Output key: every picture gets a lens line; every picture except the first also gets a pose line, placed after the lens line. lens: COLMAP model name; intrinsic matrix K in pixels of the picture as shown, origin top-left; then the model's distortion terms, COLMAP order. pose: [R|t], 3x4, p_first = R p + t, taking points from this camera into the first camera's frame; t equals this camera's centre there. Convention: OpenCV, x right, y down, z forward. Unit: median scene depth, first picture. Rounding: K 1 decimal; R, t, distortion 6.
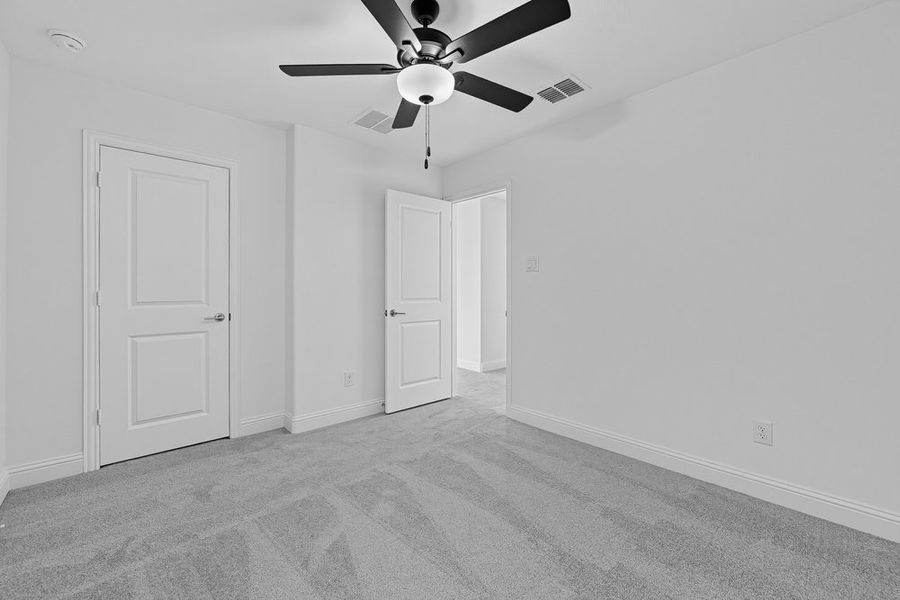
lens RADIAL K [[368.9, 0, 448.1], [0, 368.9, 288.9], [0, 0, 1]] dist [0.000172, -0.000131]
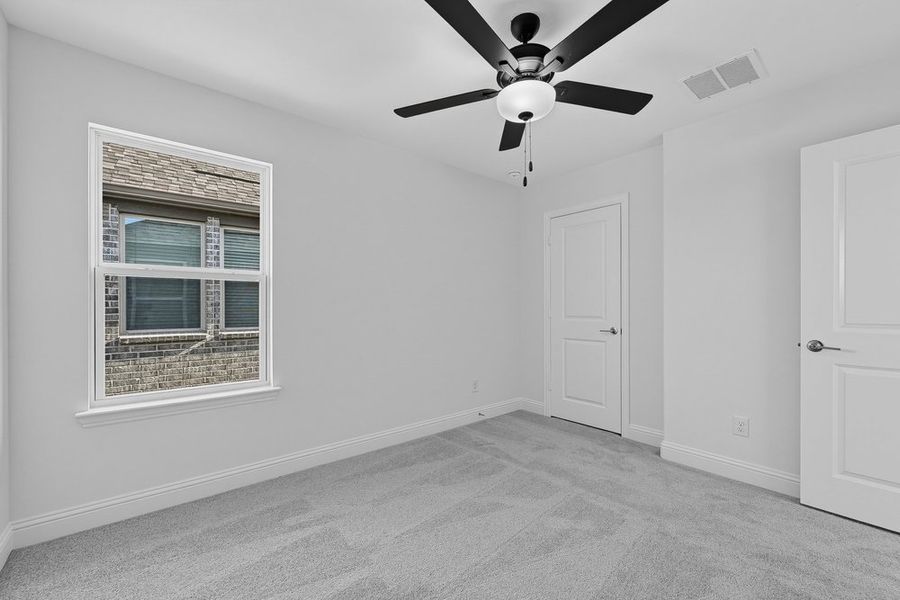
lens RADIAL K [[361.6, 0, 452.9], [0, 361.6, 308.0], [0, 0, 1]] dist [0.000681, 0.000118]
pose [[-0.012957, 0.001137, -0.999915, 0.580043], [0.002380, 0.999997, 0.001106, 0.000707], [0.999913, -0.002365, -0.012960, 0.515498]]
